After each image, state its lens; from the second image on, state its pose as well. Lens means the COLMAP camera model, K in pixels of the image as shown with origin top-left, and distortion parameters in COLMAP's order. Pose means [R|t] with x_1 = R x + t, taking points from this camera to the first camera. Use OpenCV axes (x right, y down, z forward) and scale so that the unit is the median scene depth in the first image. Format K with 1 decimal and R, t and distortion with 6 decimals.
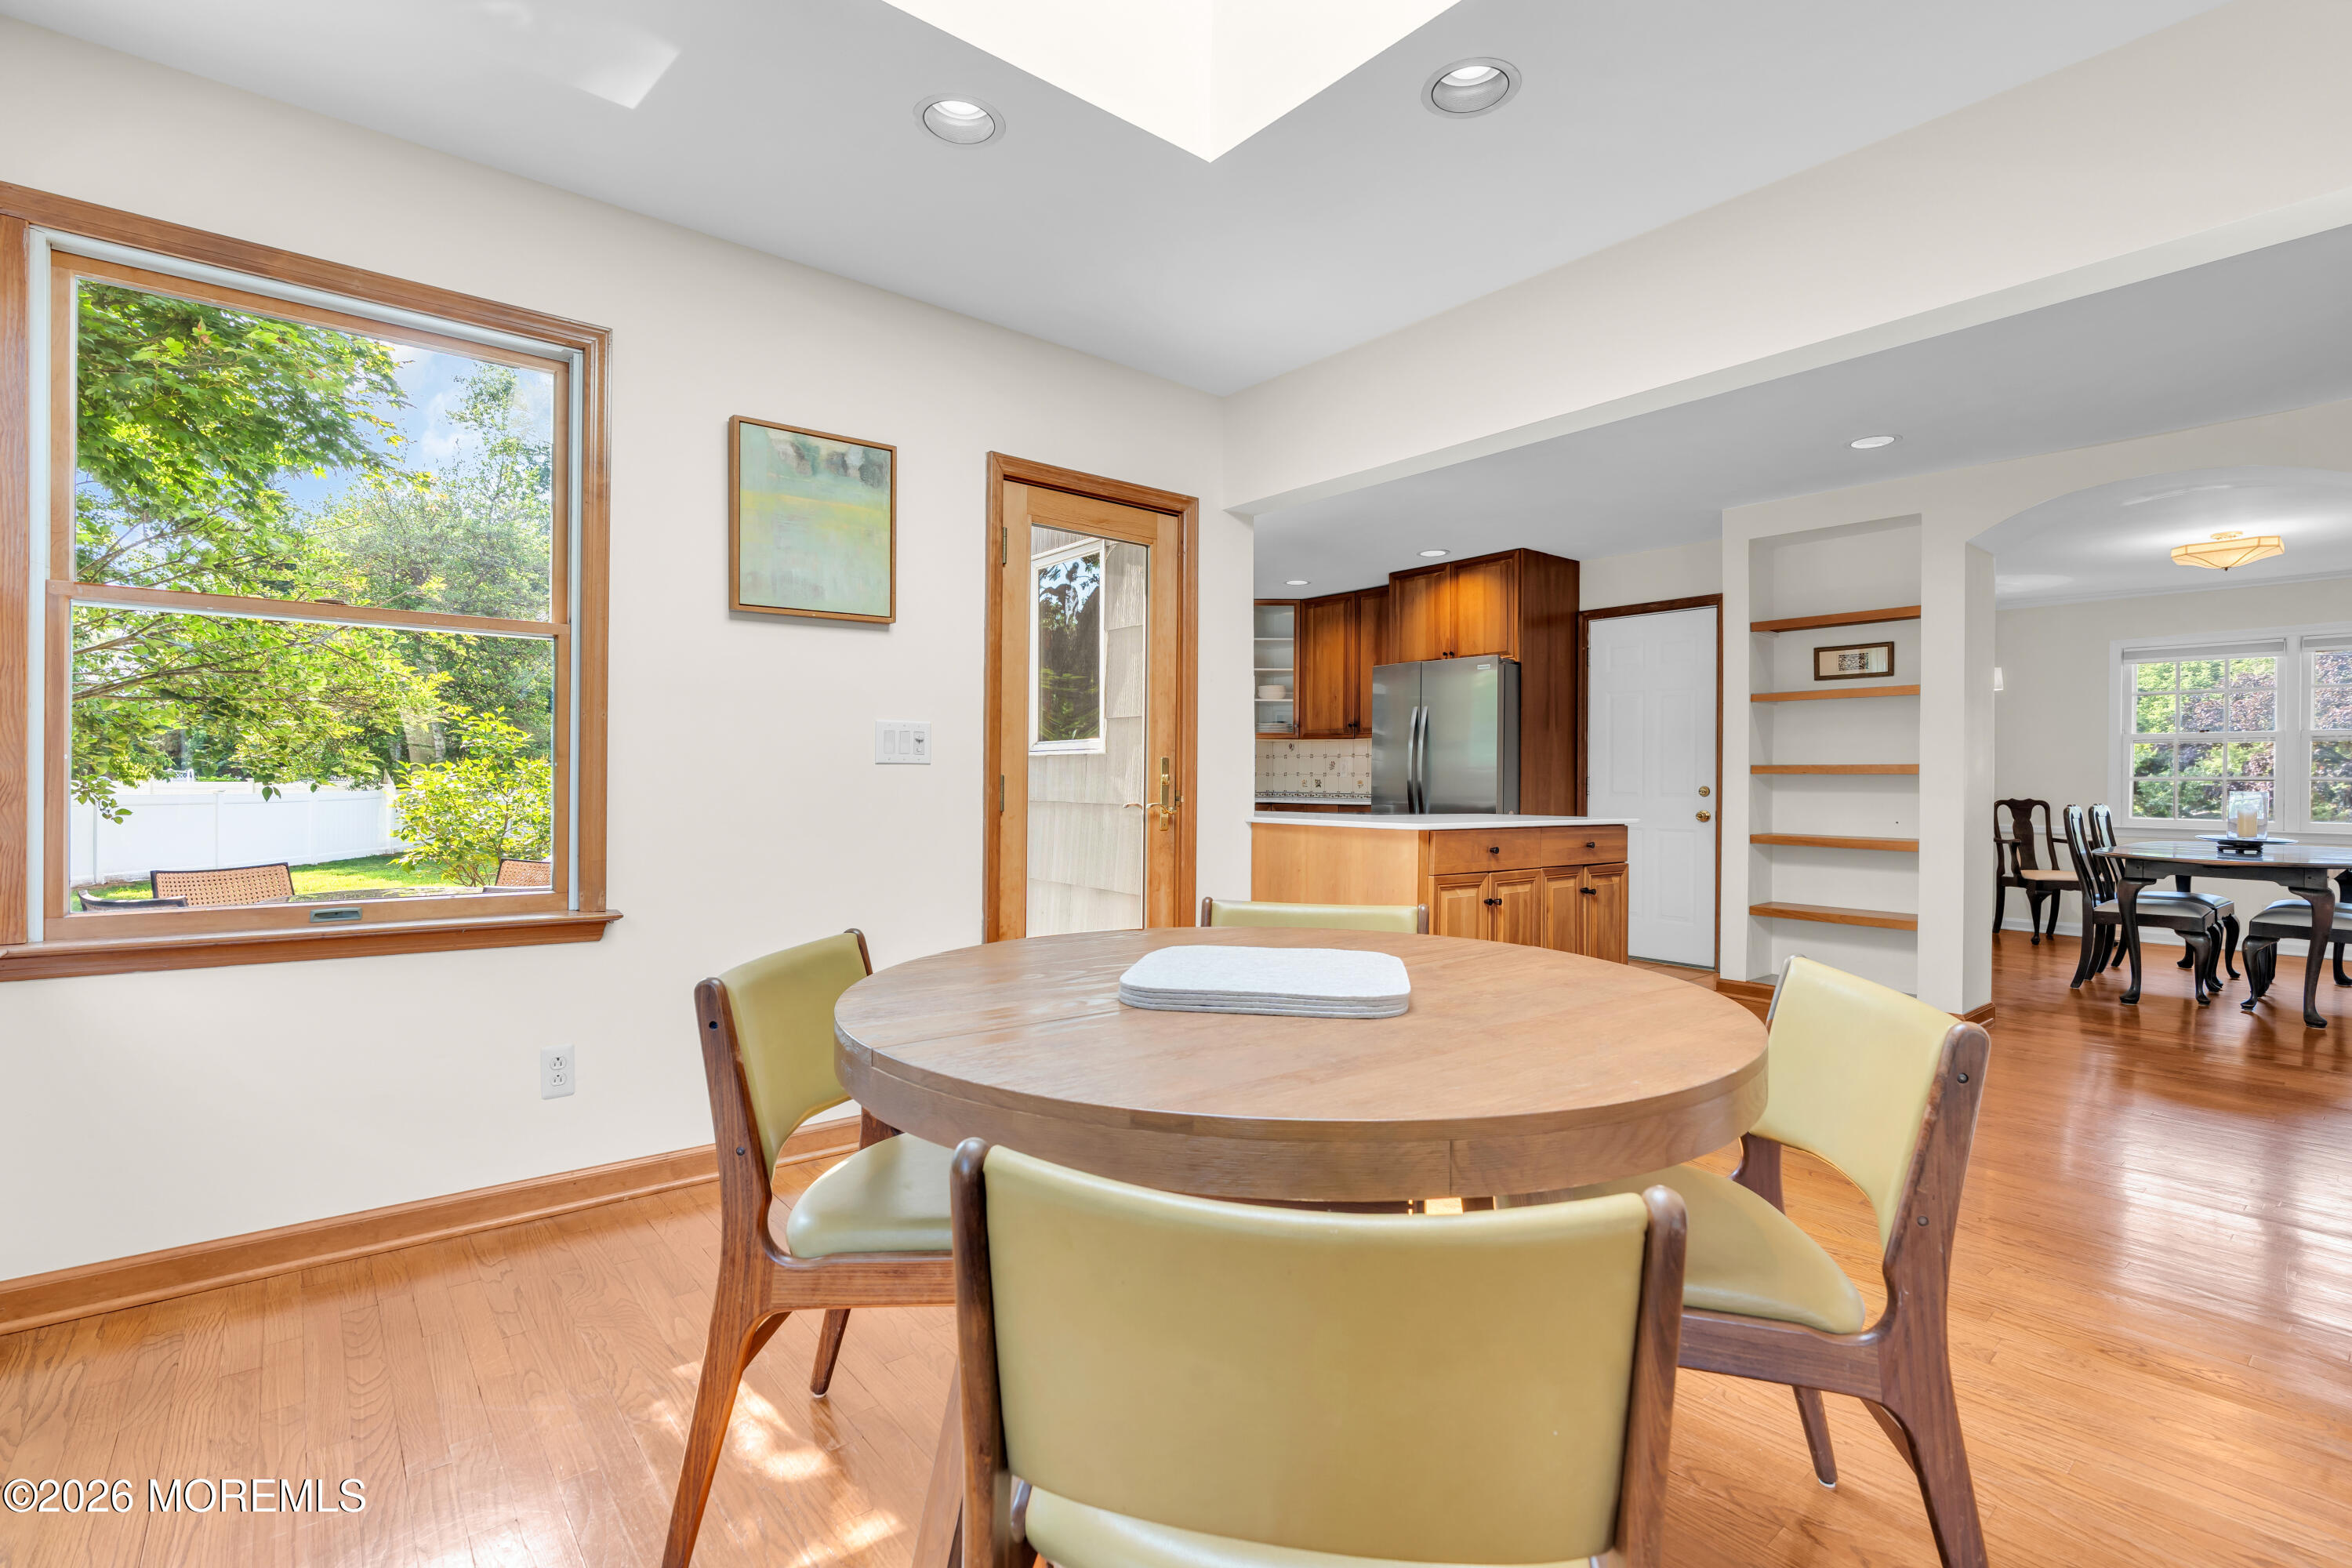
lens RADIAL K [[1069.2, 0, 1176.0], [0, 1069.2, 784.0], [0, 0, 1]] dist [-0.000107, 0.000338]
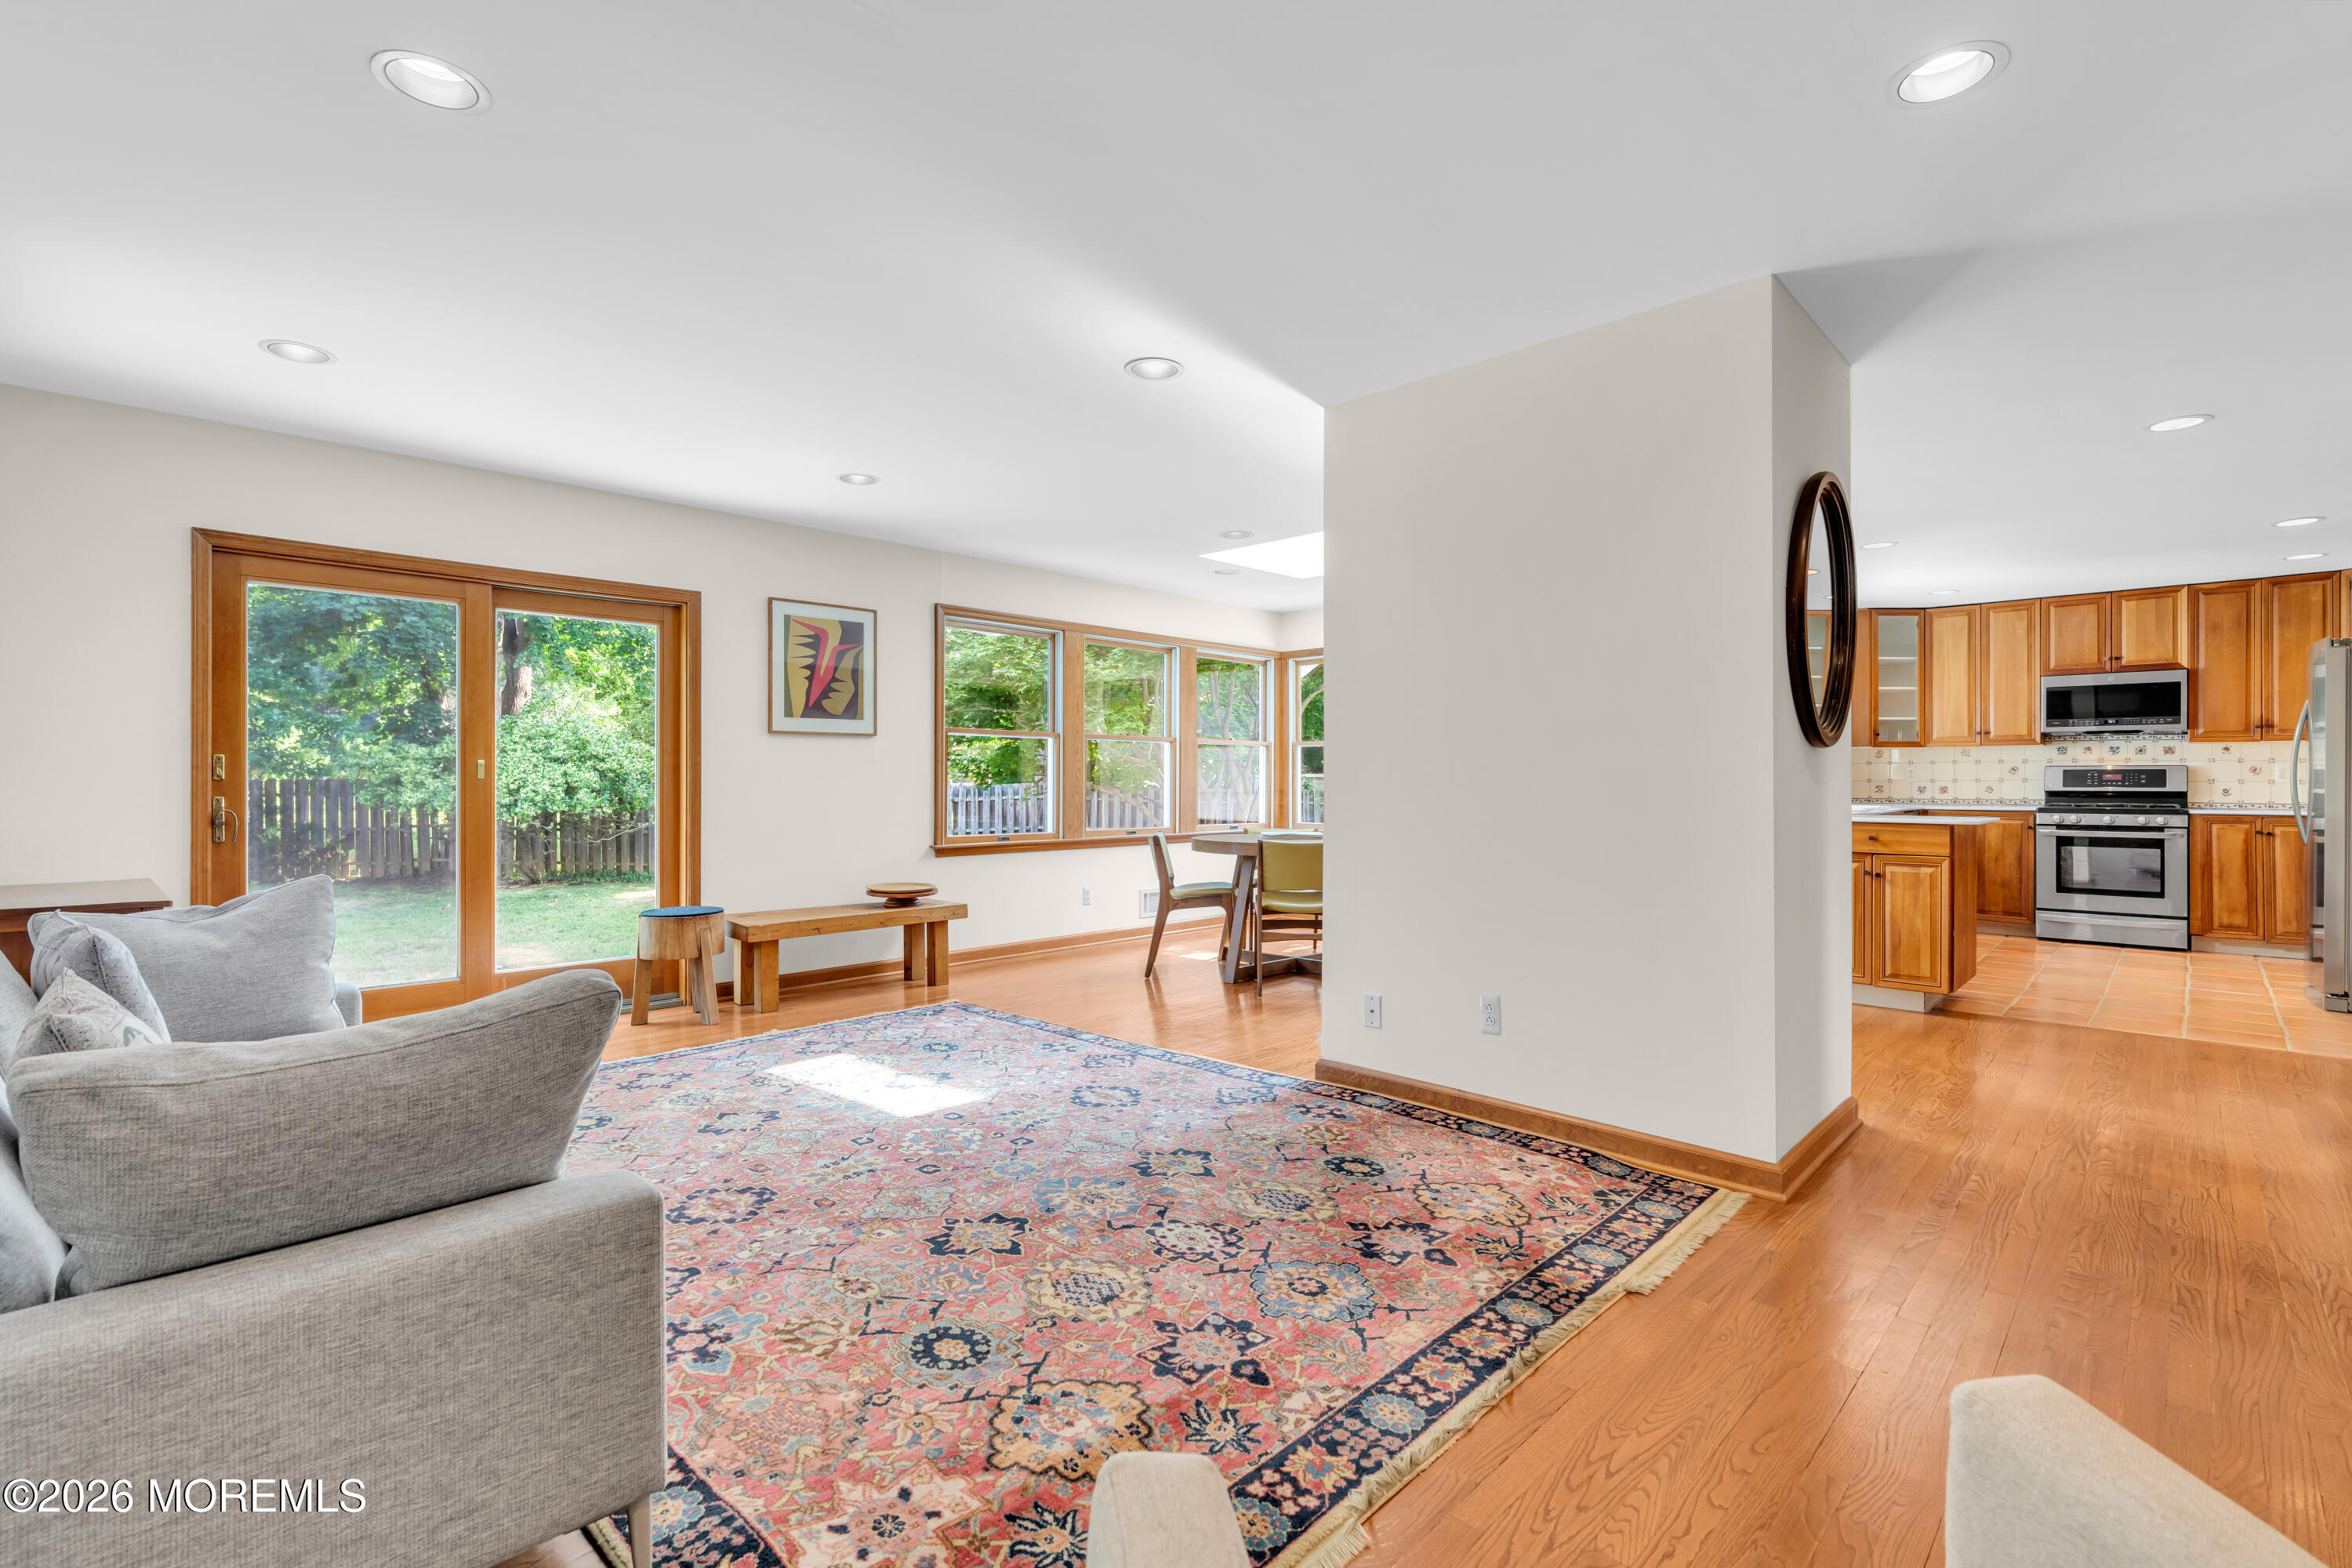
lens RADIAL K [[1065.6, 0, 1171.4], [0, 1065.6, 779.0], [0, 0, 1]] dist [-0.004089, 0.000520]
pose [[0.116967, -0.013606, -0.993043, 1.139056], [-0.004785, 0.999887, -0.014264, 0.006207], [0.993124, 0.006420, 0.116888, 0.012293]]
